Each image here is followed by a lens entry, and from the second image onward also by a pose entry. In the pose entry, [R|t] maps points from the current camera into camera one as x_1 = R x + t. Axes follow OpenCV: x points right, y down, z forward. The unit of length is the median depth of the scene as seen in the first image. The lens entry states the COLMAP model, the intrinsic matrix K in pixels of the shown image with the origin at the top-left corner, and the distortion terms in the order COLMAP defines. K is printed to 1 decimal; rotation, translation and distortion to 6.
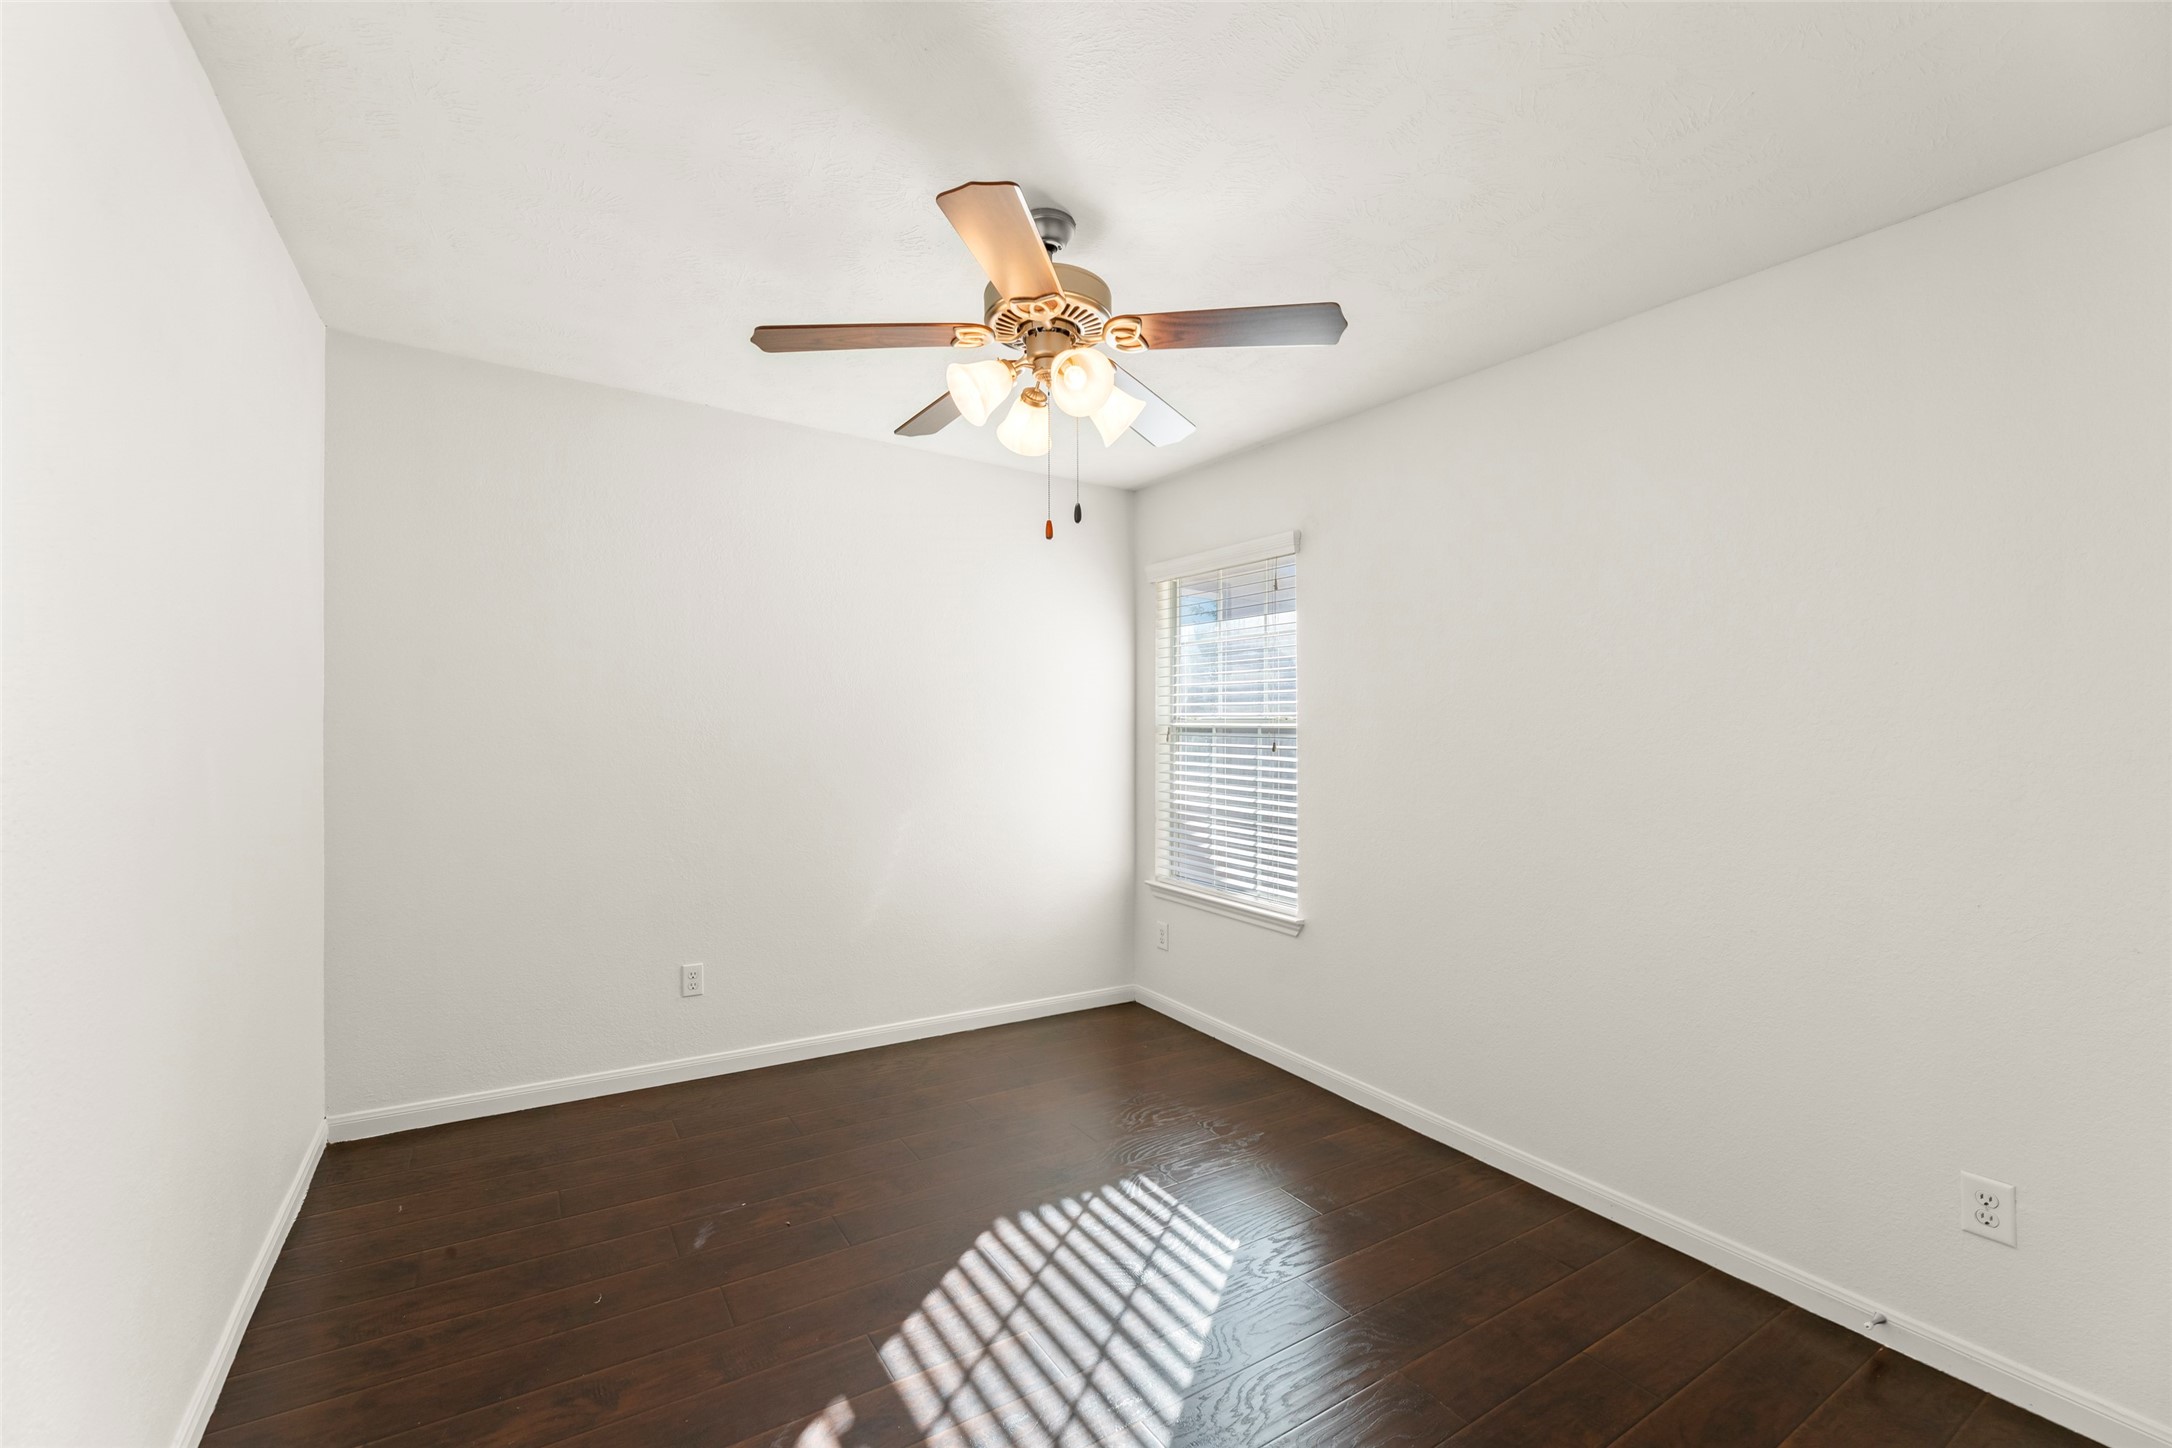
lens RADIAL K [[881.9, 0, 1070.6], [0, 881.9, 730.1], [0, 0, 1]] dist [-0.001522, -0.000168]
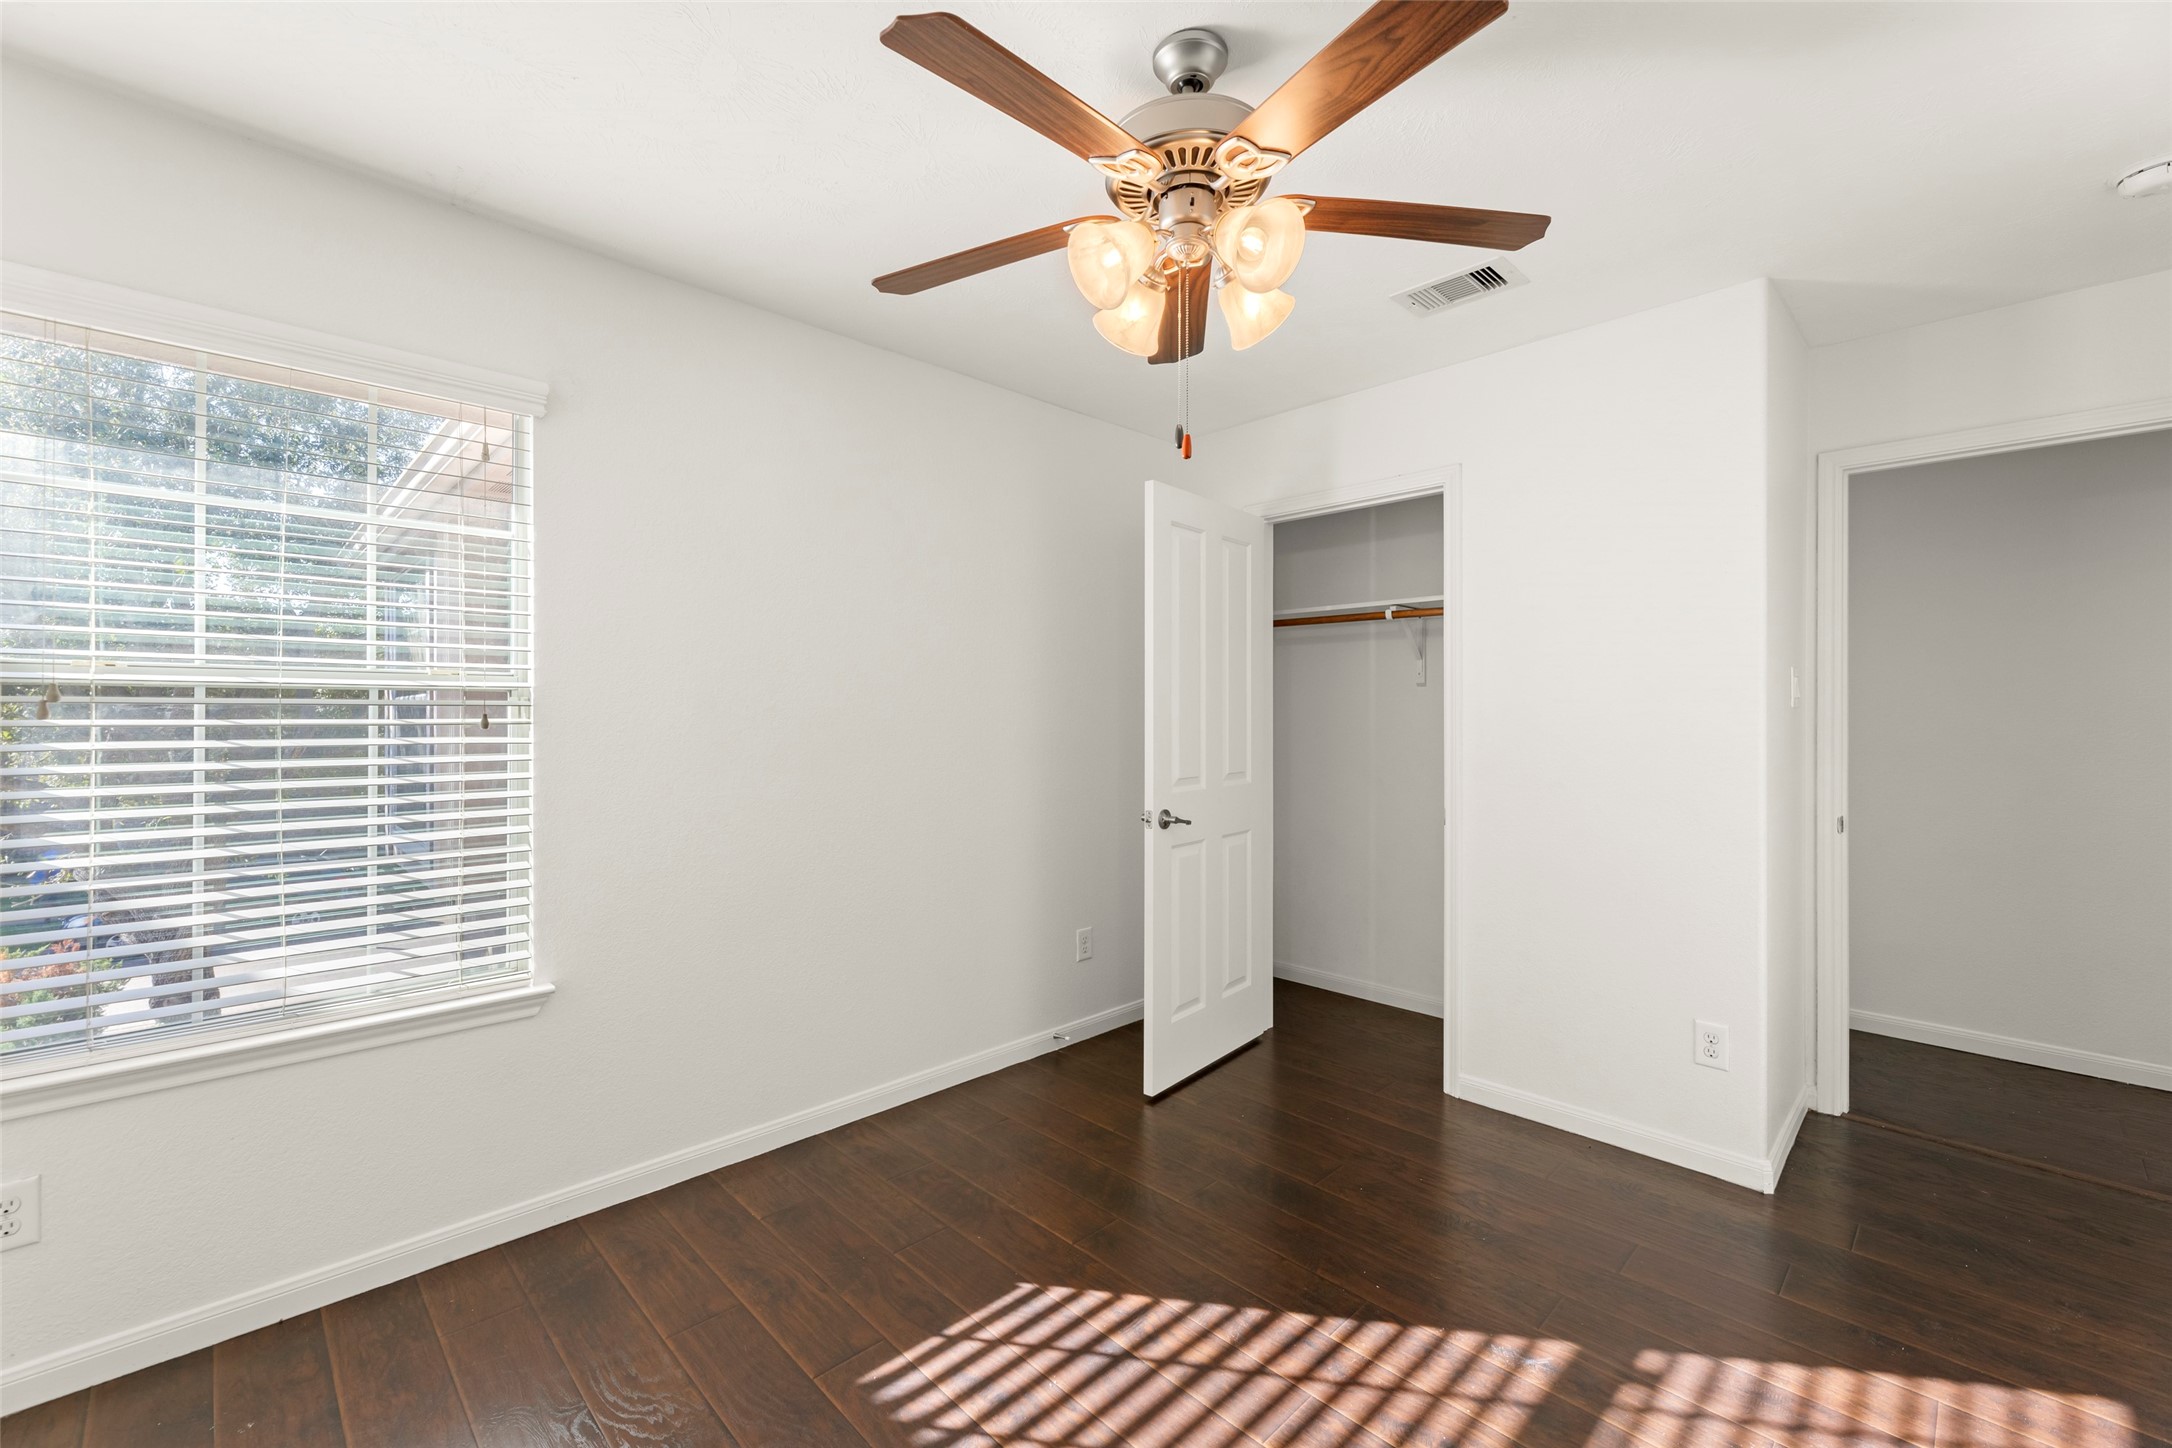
lens RADIAL K [[881.9, 0, 1070.6], [0, 881.9, 730.1], [0, 0, 1]] dist [-0.001522, -0.000168]
pose [[-0.180377, -0.038722, 0.982835, -0.432329], [0.003235, 0.999196, 0.039960, 0.002977], [-0.983592, 0.010388, -0.180106, 0.734715]]
